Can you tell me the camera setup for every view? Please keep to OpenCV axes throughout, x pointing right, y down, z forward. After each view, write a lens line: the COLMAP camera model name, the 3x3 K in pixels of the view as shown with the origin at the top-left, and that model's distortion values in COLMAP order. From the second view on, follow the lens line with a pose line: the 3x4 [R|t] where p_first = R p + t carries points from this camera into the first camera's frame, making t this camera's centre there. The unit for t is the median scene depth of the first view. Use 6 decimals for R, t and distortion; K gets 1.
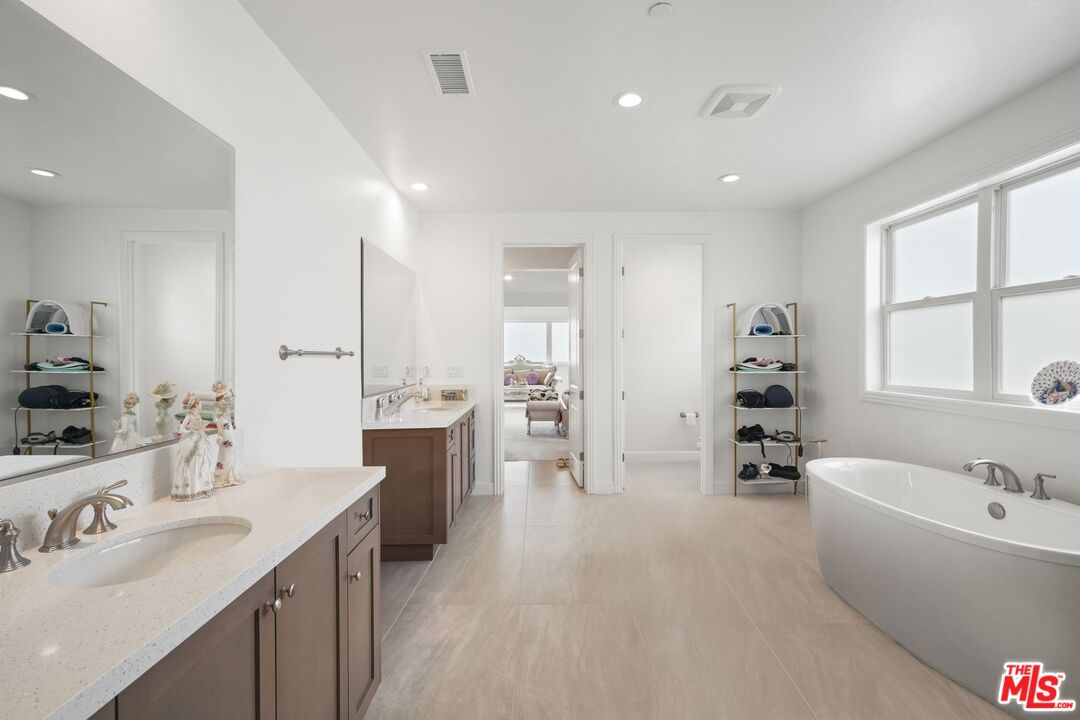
lens RADIAL K [[488.9, 0, 541.2], [0, 488.9, 355.1], [0, 0, 1]] dist [-0.000408, -0.000260]
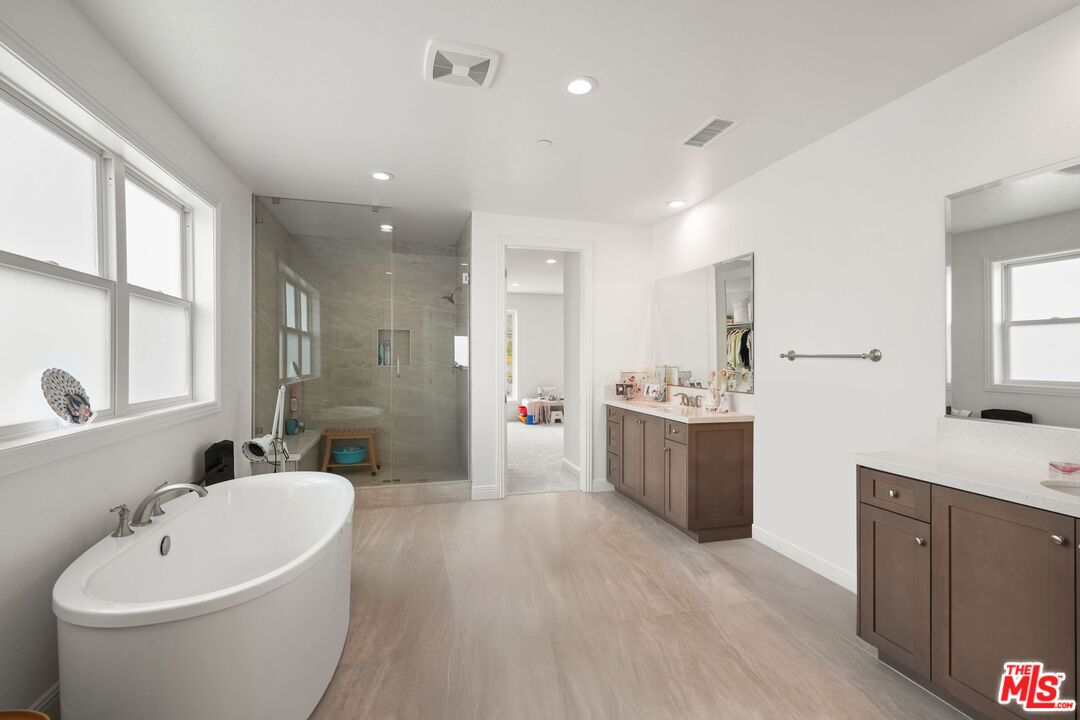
lens RADIAL K [[488.9, 0, 540.6], [0, 488.9, 361.2], [0, 0, 1]] dist [-0.000408, -0.000260]
pose [[-0.968876, -0.000061, -0.247546, 0.555209], [-0.000185, 1.000000, 0.000478, 0.009524], [0.247546, 0.000509, -0.968876, 2.156241]]
